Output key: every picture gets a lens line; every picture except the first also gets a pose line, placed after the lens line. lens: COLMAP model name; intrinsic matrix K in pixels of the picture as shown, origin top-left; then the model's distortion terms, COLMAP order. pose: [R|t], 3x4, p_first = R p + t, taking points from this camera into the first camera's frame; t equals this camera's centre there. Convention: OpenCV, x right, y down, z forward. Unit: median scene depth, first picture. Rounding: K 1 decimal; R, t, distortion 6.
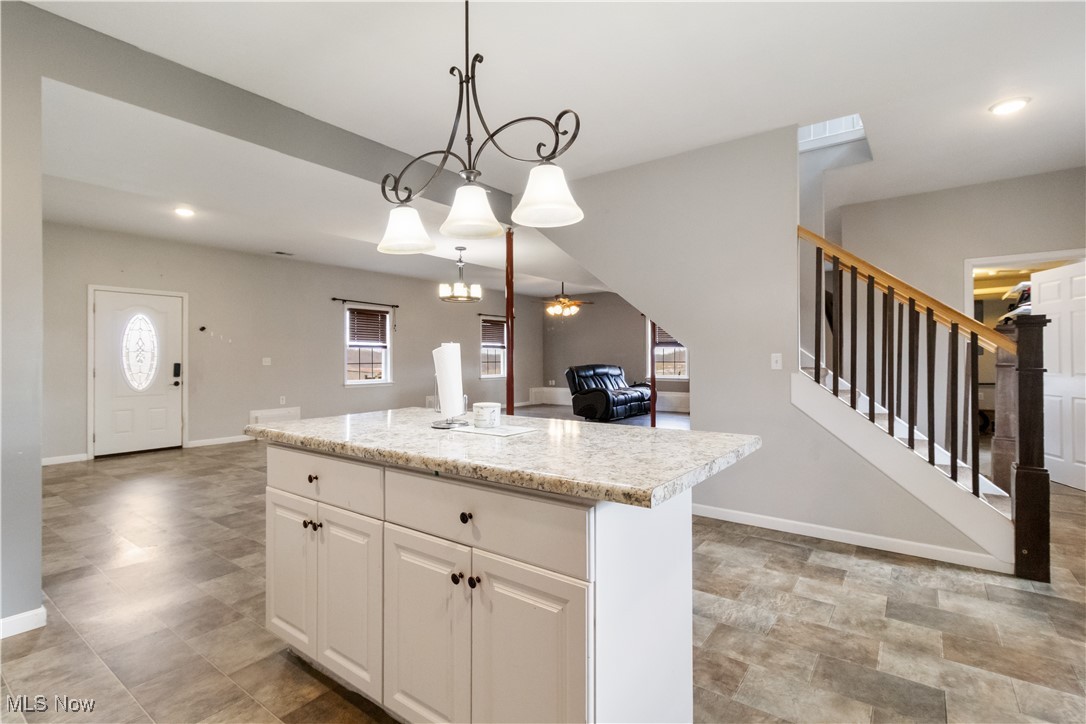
lens RADIAL K [[504.3, 0, 541.8], [0, 504.3, 363.8], [0, 0, 1]] dist [0.007083, -0.000644]
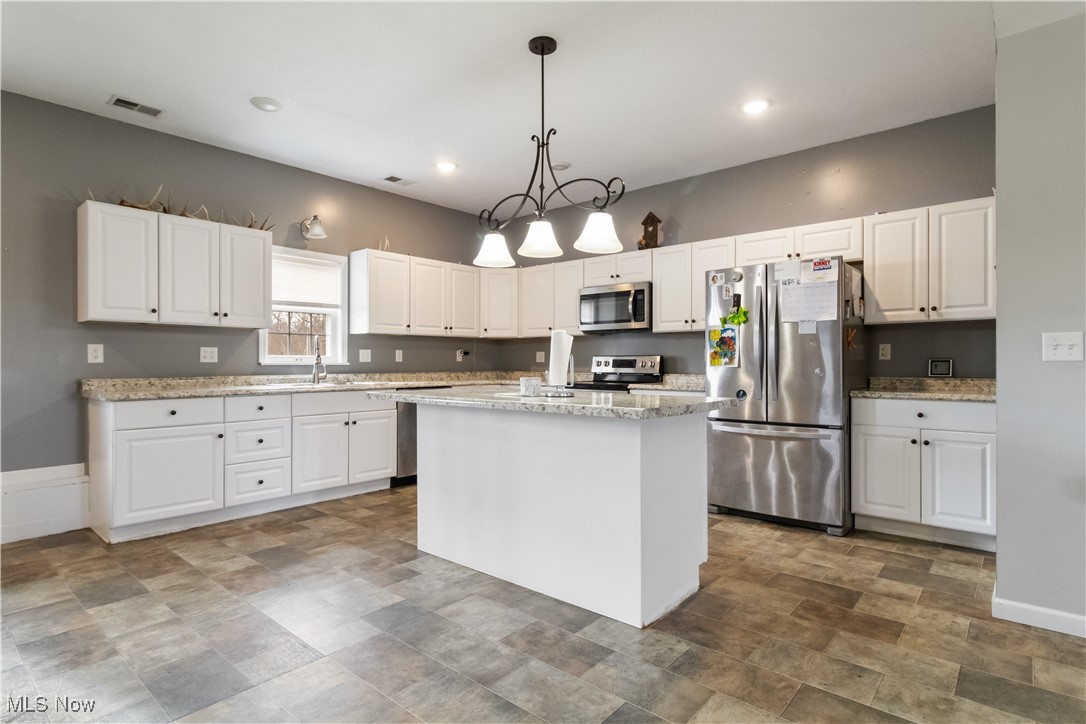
lens RADIAL K [[560.5, 0, 534.8], [0, 560.5, 360.5], [0, 0, 1]] dist [0.001777, 0.002088]
pose [[-0.995937, 0.005581, 0.089875, -0.077596], [0.006306, 0.999950, 0.007786, 0.007427], [-0.089827, 0.008321, -0.995923, 0.753769]]
